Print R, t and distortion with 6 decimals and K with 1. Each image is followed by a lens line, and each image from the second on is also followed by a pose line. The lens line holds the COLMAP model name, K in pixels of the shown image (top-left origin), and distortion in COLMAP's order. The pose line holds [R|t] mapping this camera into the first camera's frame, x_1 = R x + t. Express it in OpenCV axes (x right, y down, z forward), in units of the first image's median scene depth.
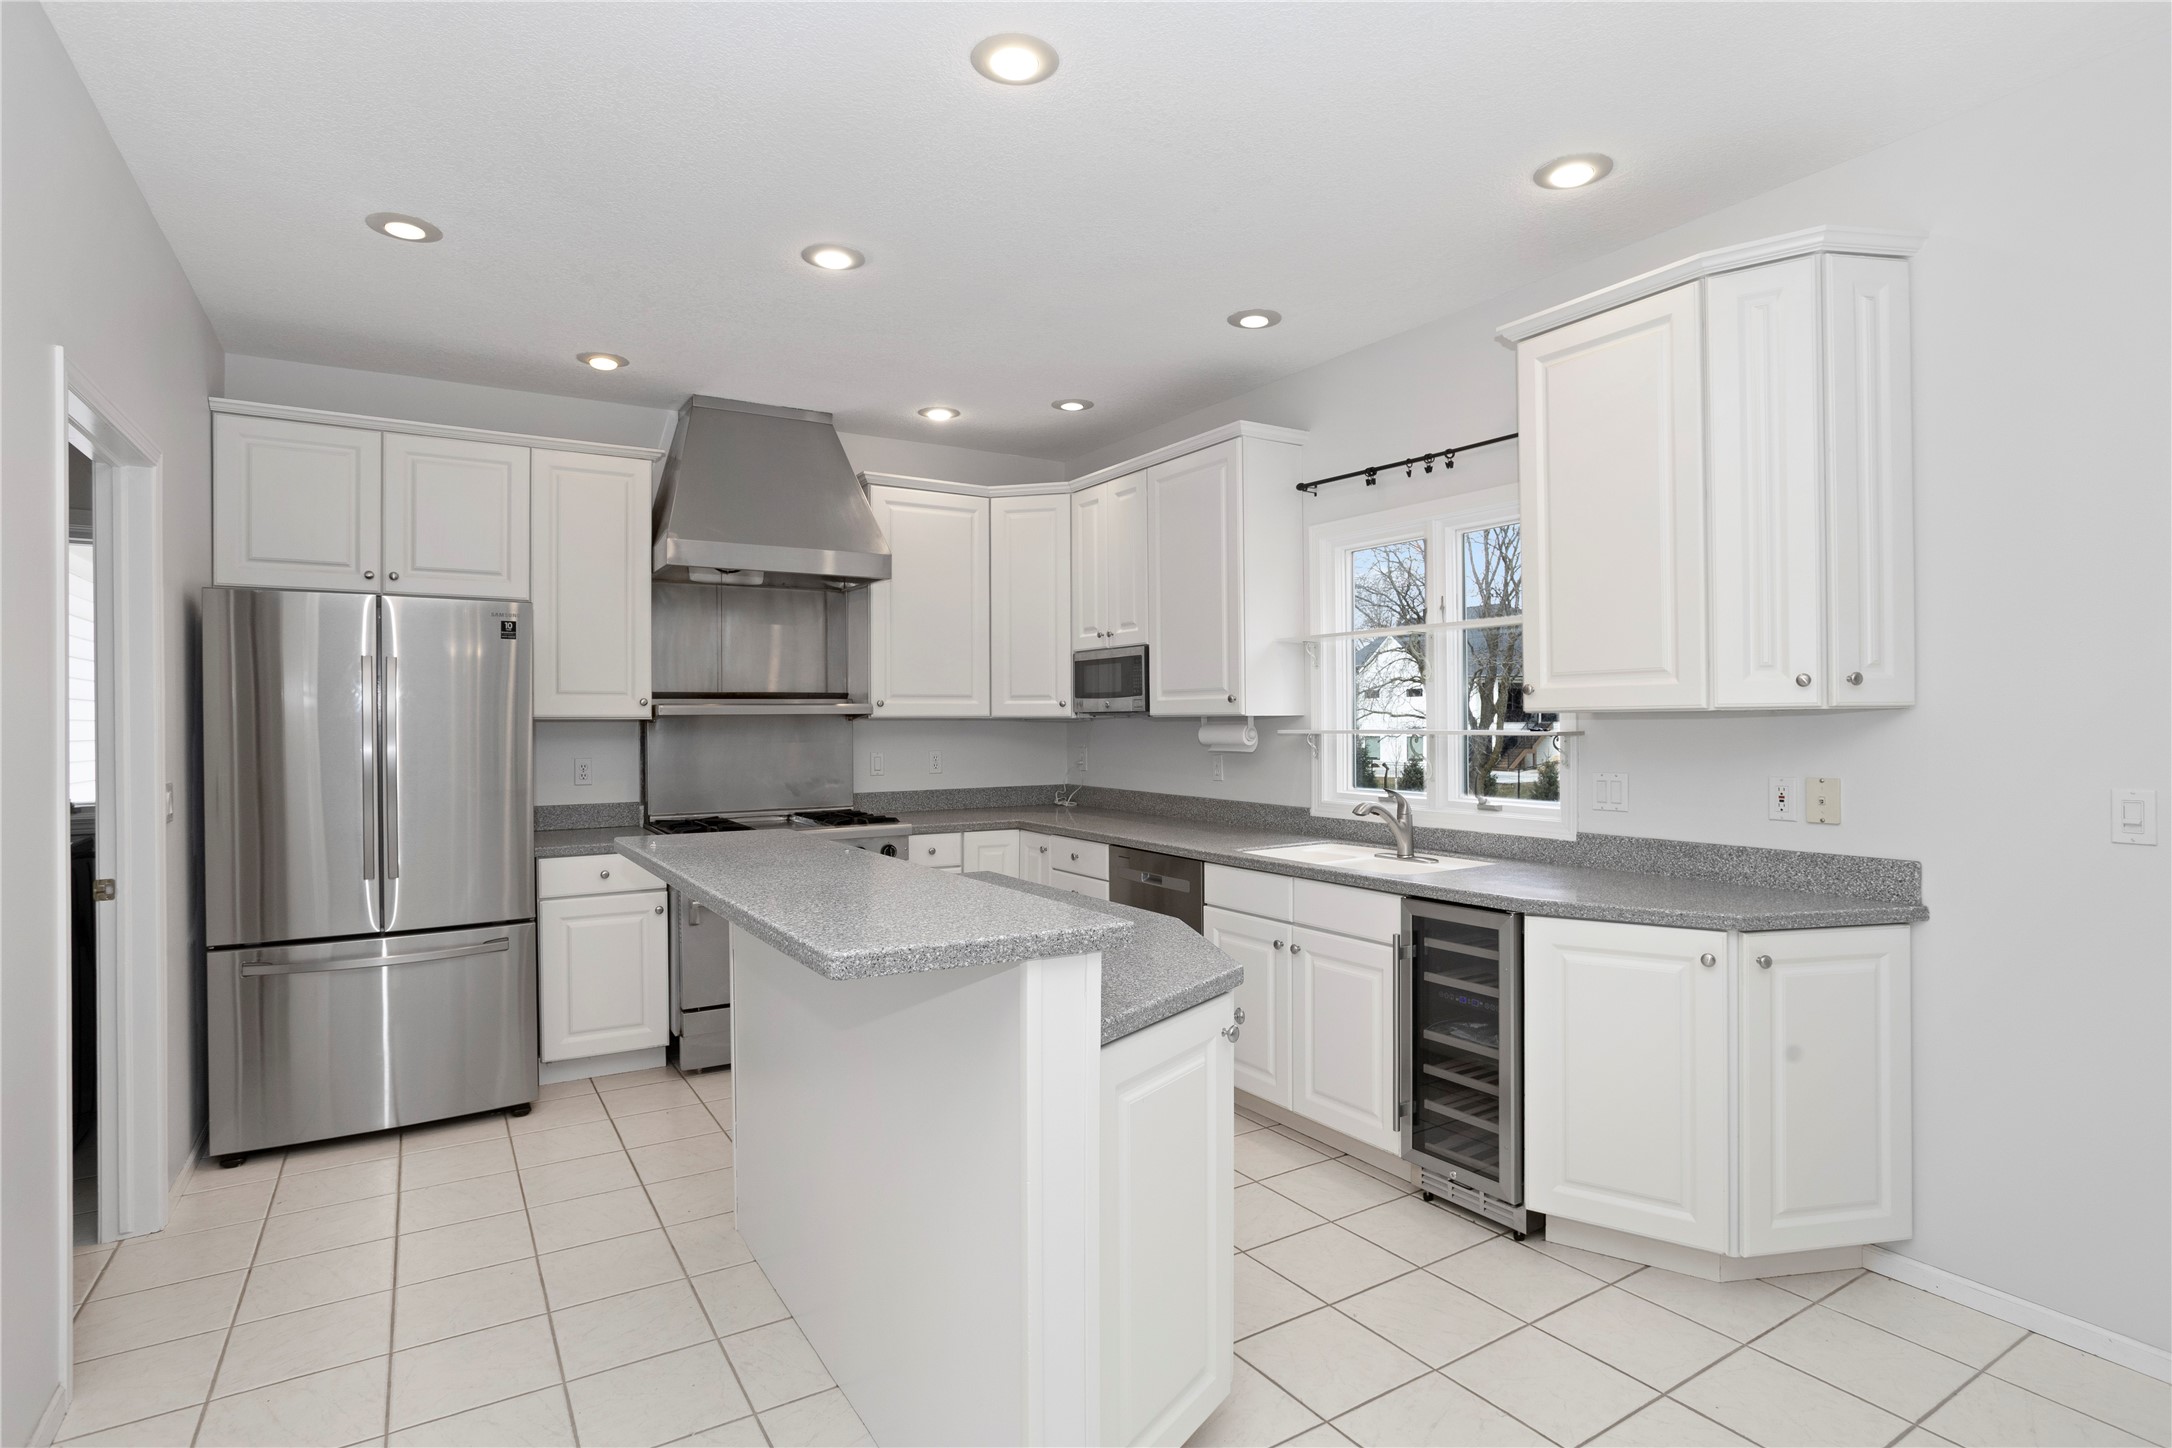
lens RADIAL K [[1102.4, 0, 1089.9], [0, 1102.4, 727.0], [0, 0, 1]] dist [-0.029980, 0.011121]
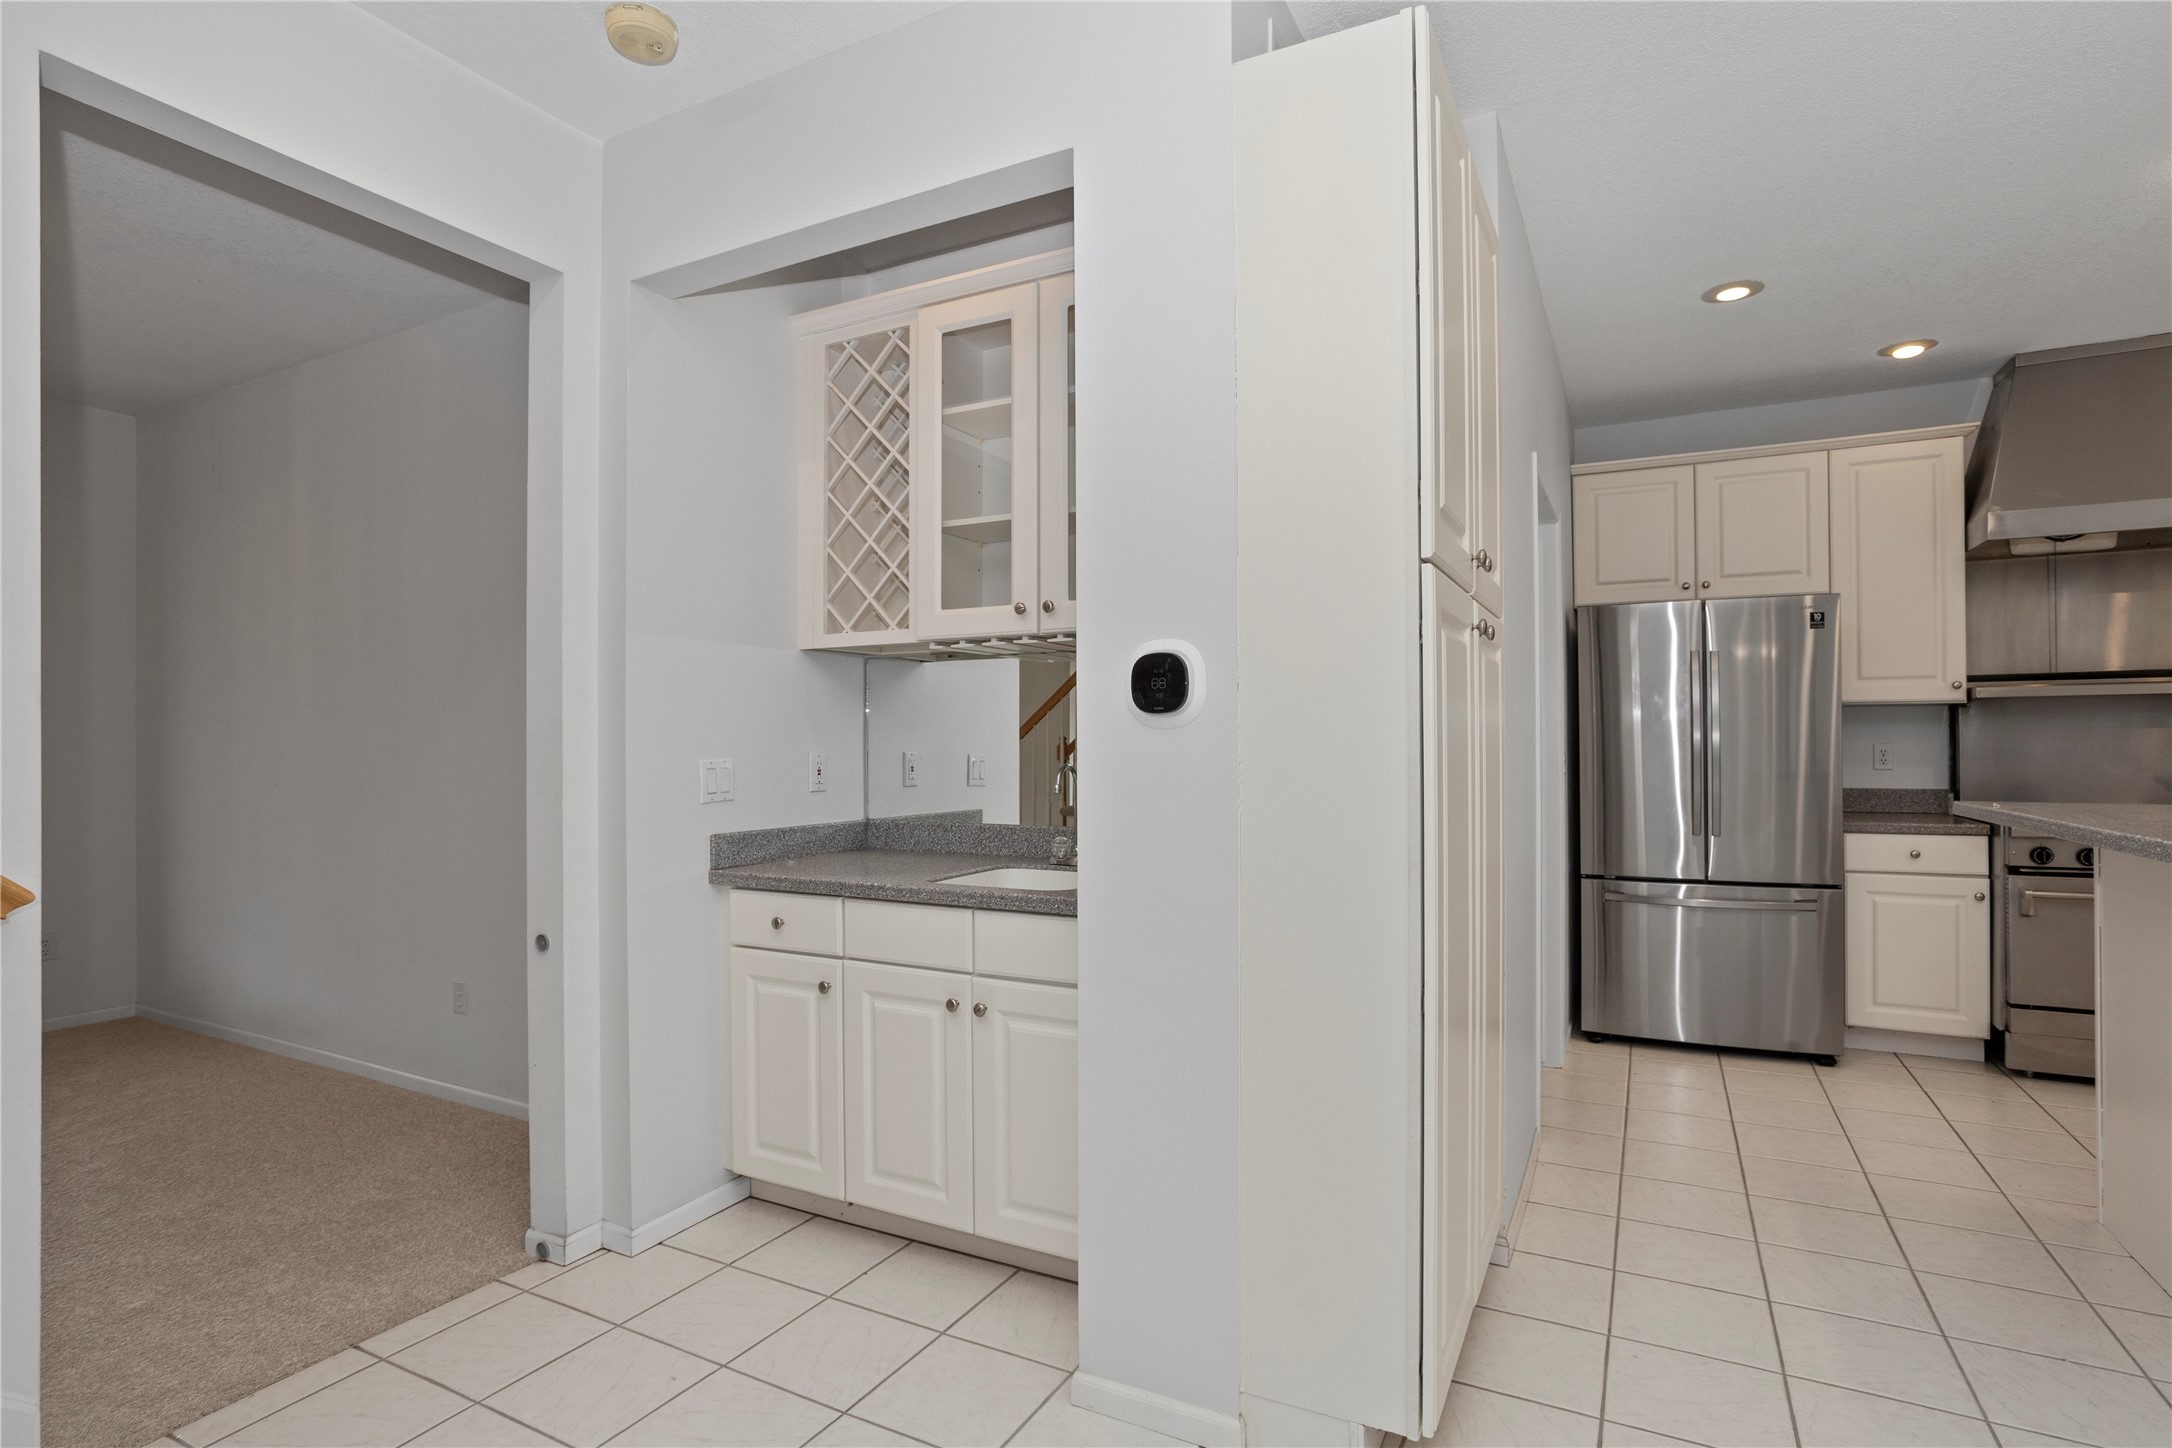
lens RADIAL K [[1102.4, 0, 1050.6], [0, 1102.4, 739.9], [0, 0, 1]] dist [-0.029980, 0.011121]
pose [[0.504008, 0.002190, -0.863696, 0.022069], [-0.000015, 0.999997, 0.002526, 0.024962], [0.863699, -0.001260, 0.504007, -0.193691]]
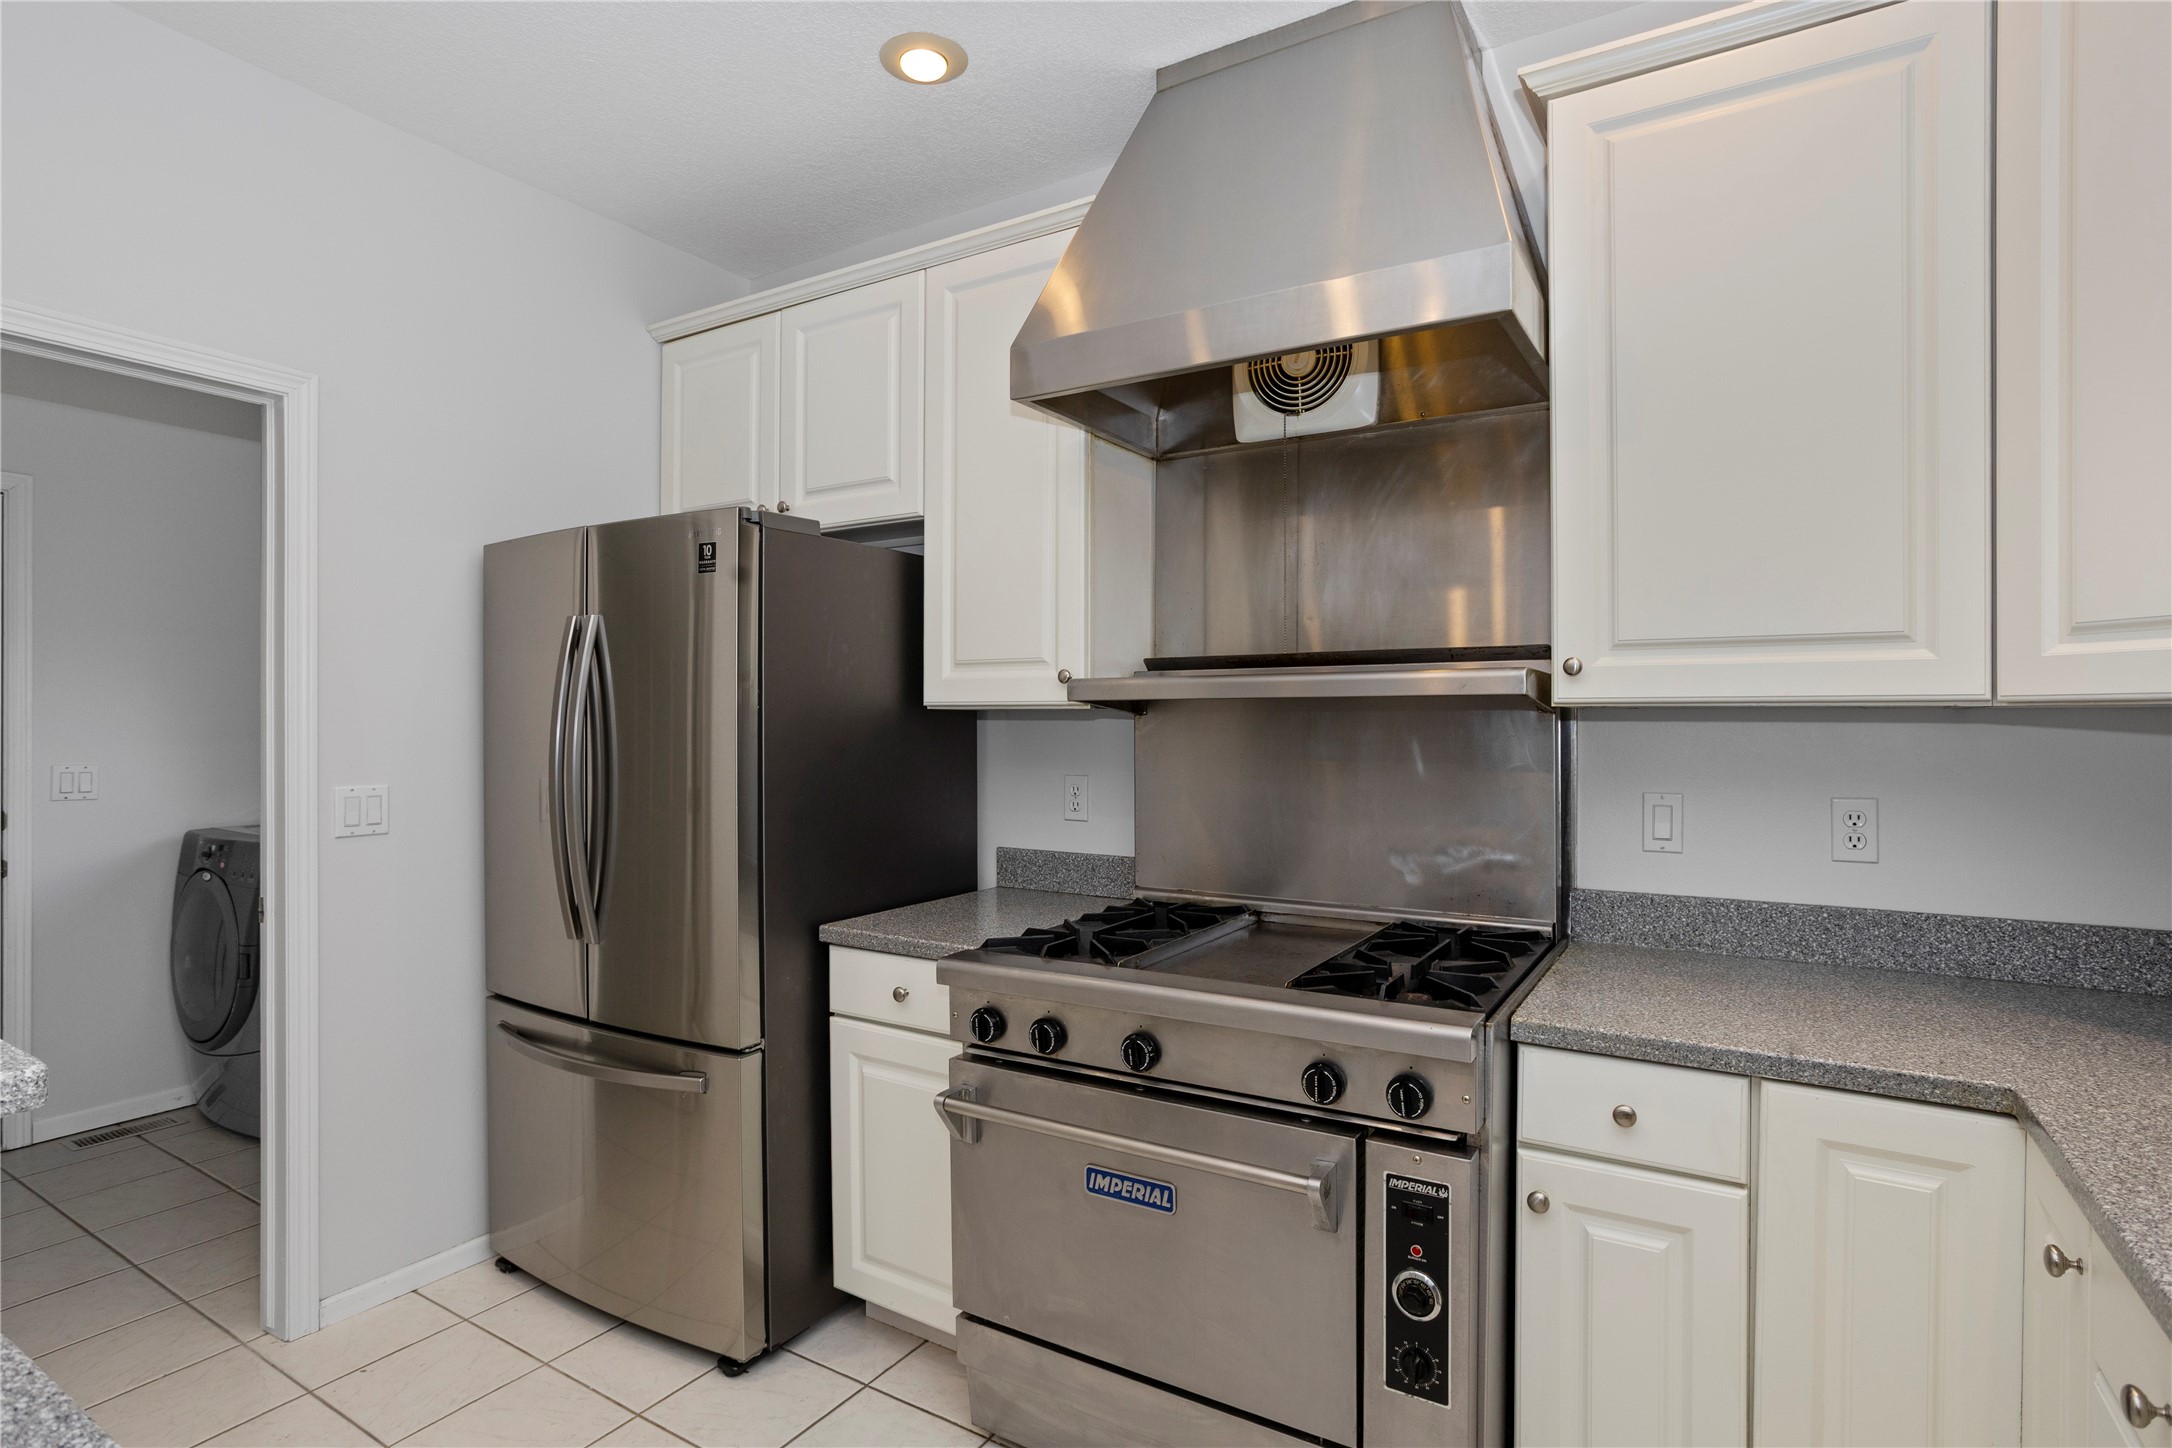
lens RADIAL K [[1102.4, 0, 1083.0], [0, 1102.4, 713.7], [0, 0, 1]] dist [-0.029980, 0.011121]
pose [[0.444773, 0.005729, -0.895625, 0.081909], [-0.003884, 0.999982, 0.004467, -0.007553], [0.895635, 0.001491, 0.444787, 0.809687]]
